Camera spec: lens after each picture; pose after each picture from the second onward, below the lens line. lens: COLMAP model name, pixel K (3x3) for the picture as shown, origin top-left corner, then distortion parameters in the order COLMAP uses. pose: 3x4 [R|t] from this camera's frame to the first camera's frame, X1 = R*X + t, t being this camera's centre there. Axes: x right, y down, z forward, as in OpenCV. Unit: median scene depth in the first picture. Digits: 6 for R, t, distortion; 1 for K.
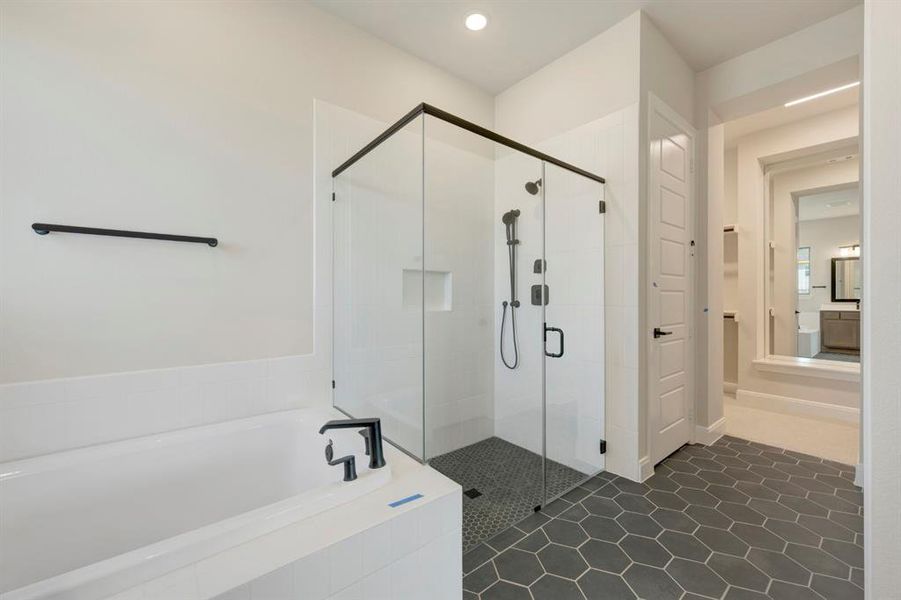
lens RADIAL K [[353.8, 0, 456.4], [0, 353.8, 297.1], [0, 0, 1]] dist [0.000991, 0.000112]
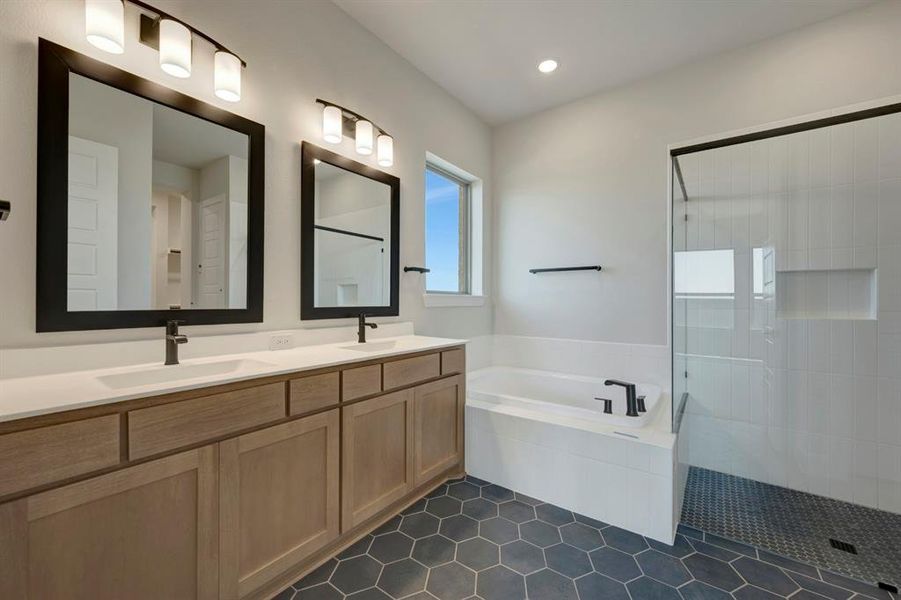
lens RADIAL K [[364.7, 0, 452.6], [0, 364.7, 296.4], [0, 0, 1]] dist [0.001090, 0.000000]
pose [[0.229264, -0.010046, -0.973313, 1.008351], [-0.002301, 0.999938, -0.010863, -0.001464], [0.973362, 0.004730, 0.229226, -0.073071]]
